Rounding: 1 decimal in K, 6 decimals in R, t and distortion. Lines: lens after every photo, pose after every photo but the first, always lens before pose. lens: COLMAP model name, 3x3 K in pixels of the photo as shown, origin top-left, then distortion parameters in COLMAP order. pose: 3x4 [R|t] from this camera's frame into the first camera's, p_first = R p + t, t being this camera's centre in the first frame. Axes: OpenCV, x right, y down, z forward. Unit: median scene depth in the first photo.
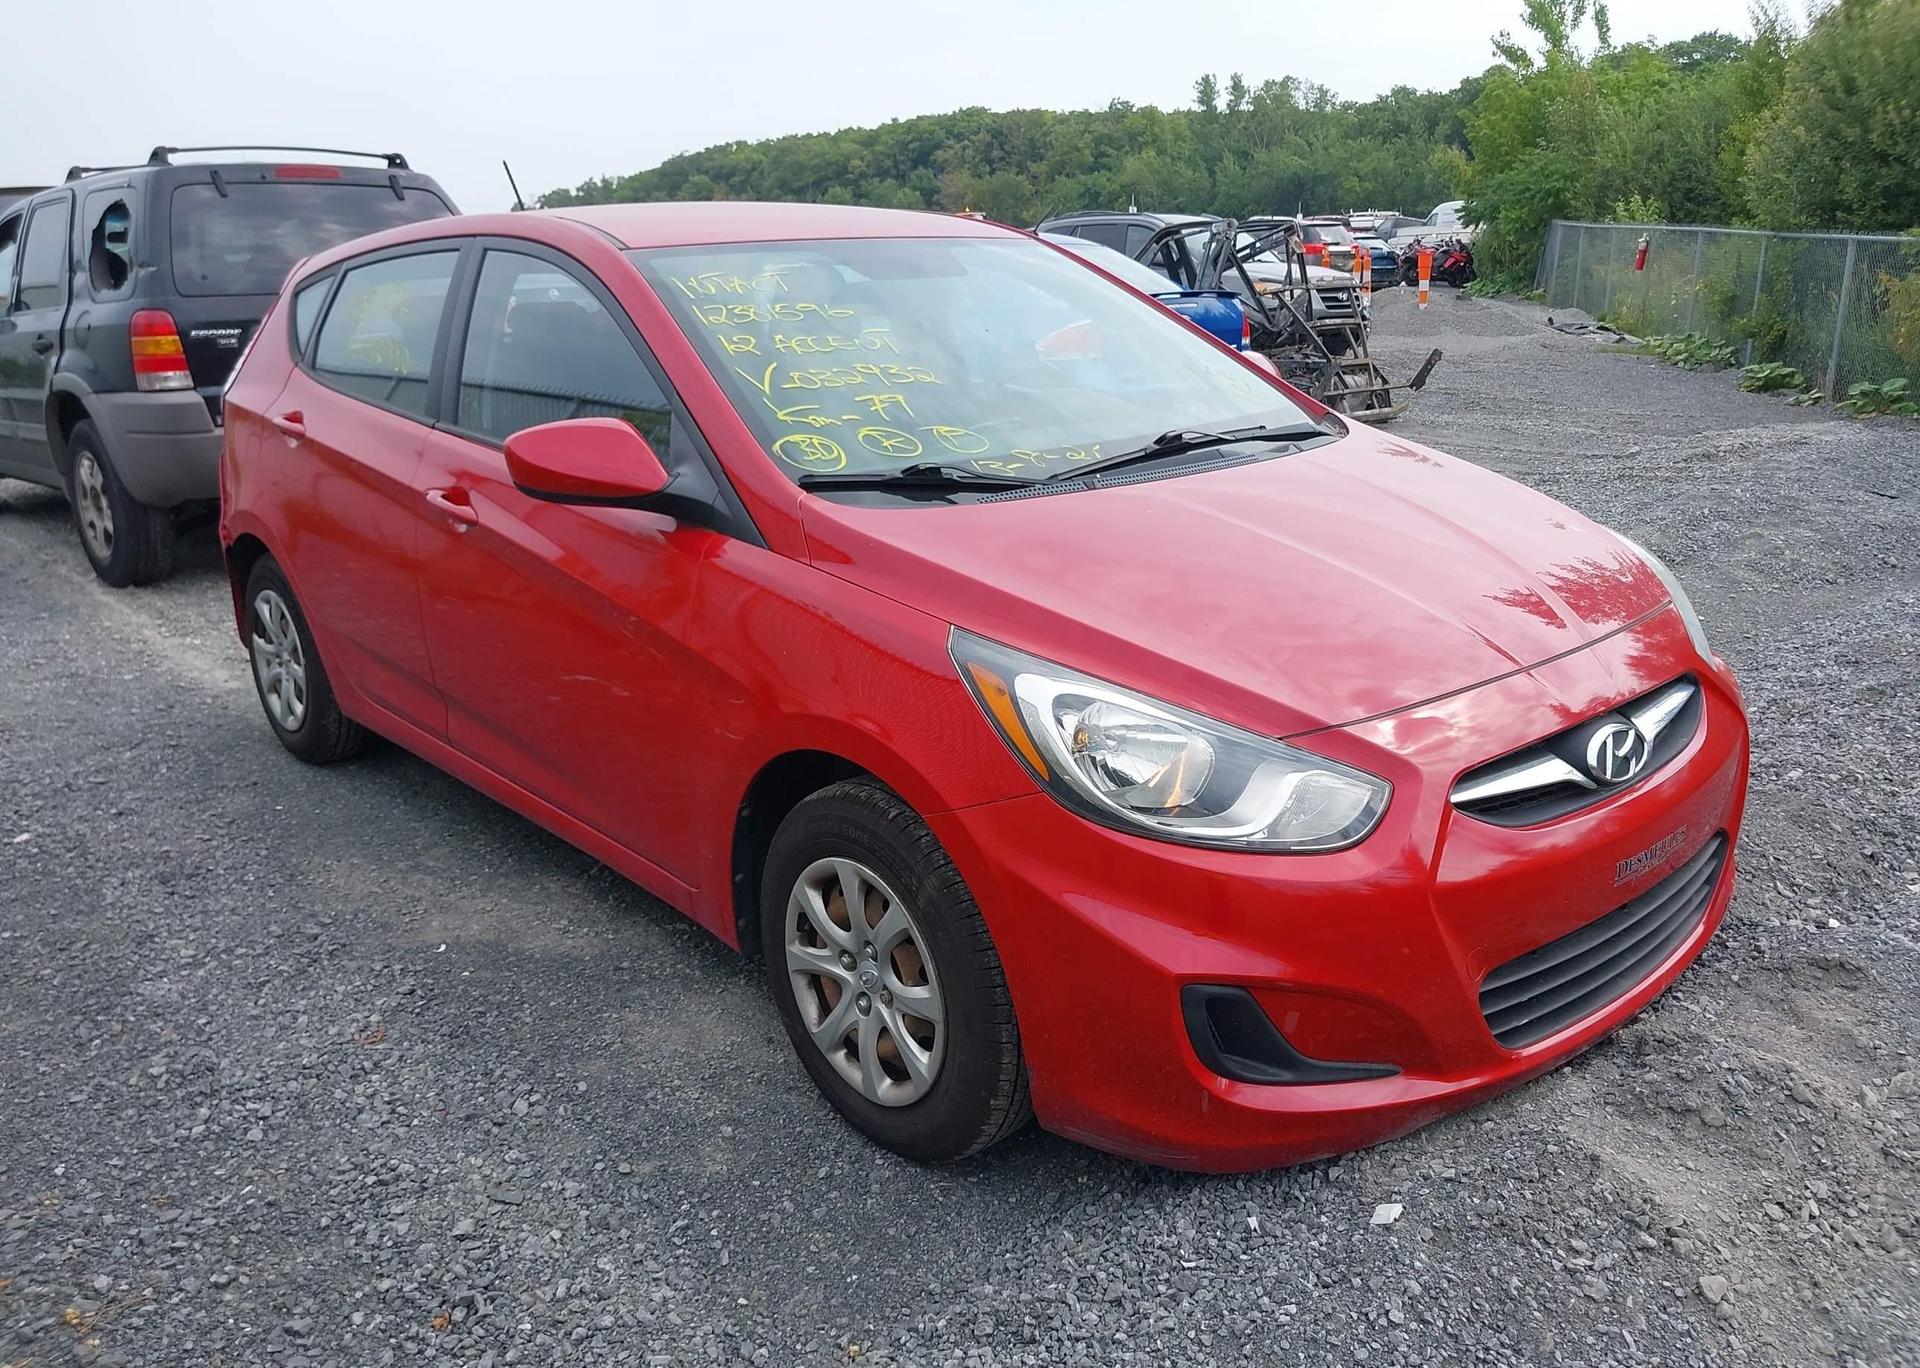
lens RADIAL K [[1526.8, 0, 963.0], [0, 1526.8, 752.6], [0, 0, 1]] dist [0.005140, -0.004790]
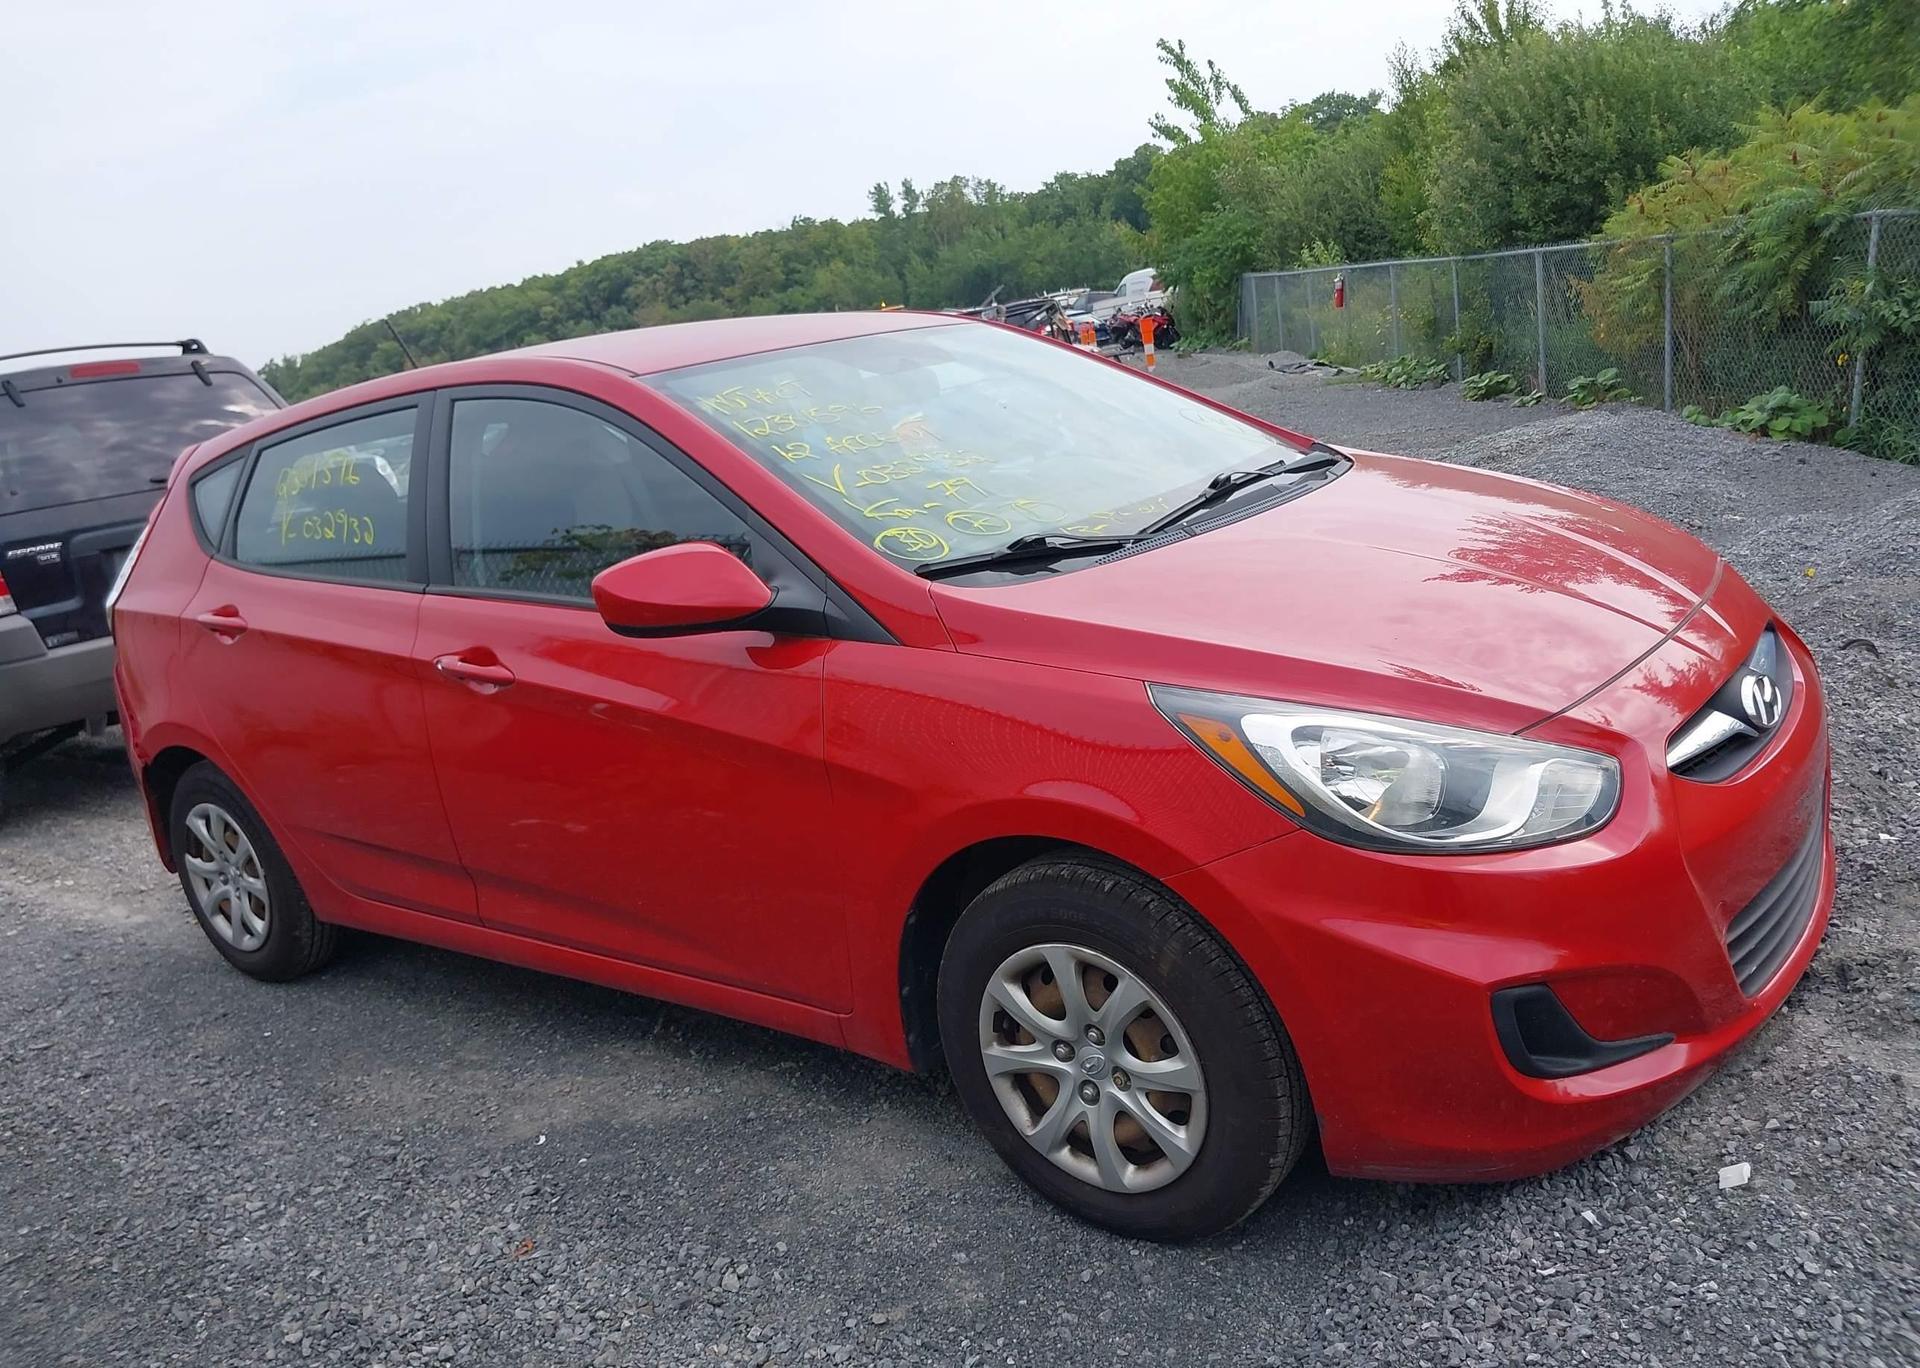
lens RADIAL K [[1526.8, 0, 963.0], [0, 1526.8, 752.6], [0, 0, 1]] dist [0.005140, -0.004790]
pose [[0.972648, -0.172356, 0.155720, -0.157935], [0.182445, 0.981792, -0.052898, -0.005004], [-0.143767, 0.079862, 0.986384, 0.028674]]
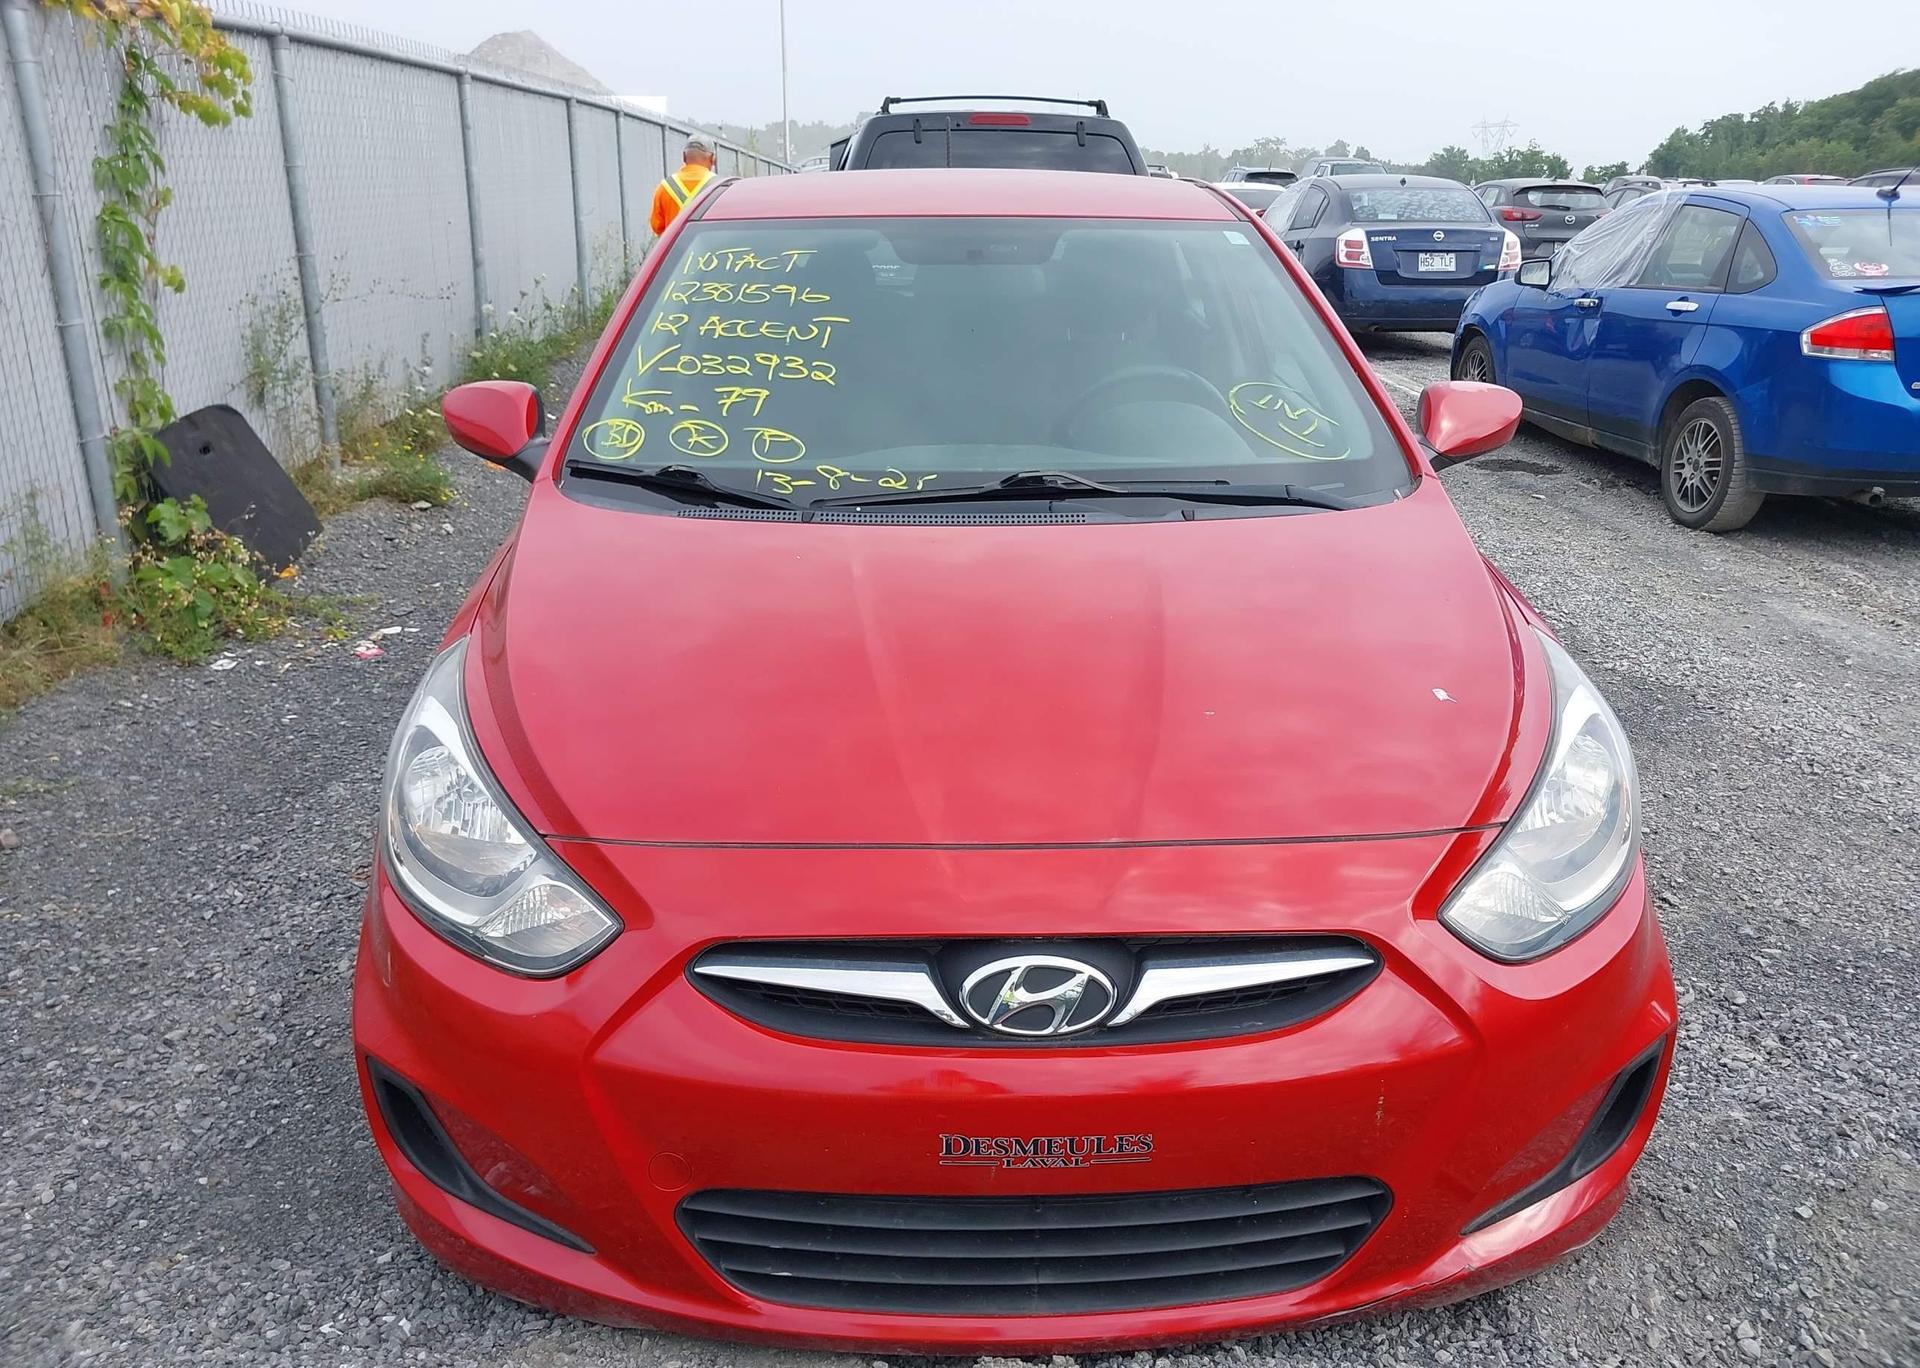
lens RADIAL K [[1526.8, 0, 963.0], [0, 1526.8, 752.6], [0, 0, 1]] dist [0.005140, -0.004790]
pose [[0.762486, 0.248775, -0.597266, 0.461233], [-0.223012, 0.967607, 0.118327, -0.108182], [0.607356, 0.042975, 0.793267, 0.231658]]
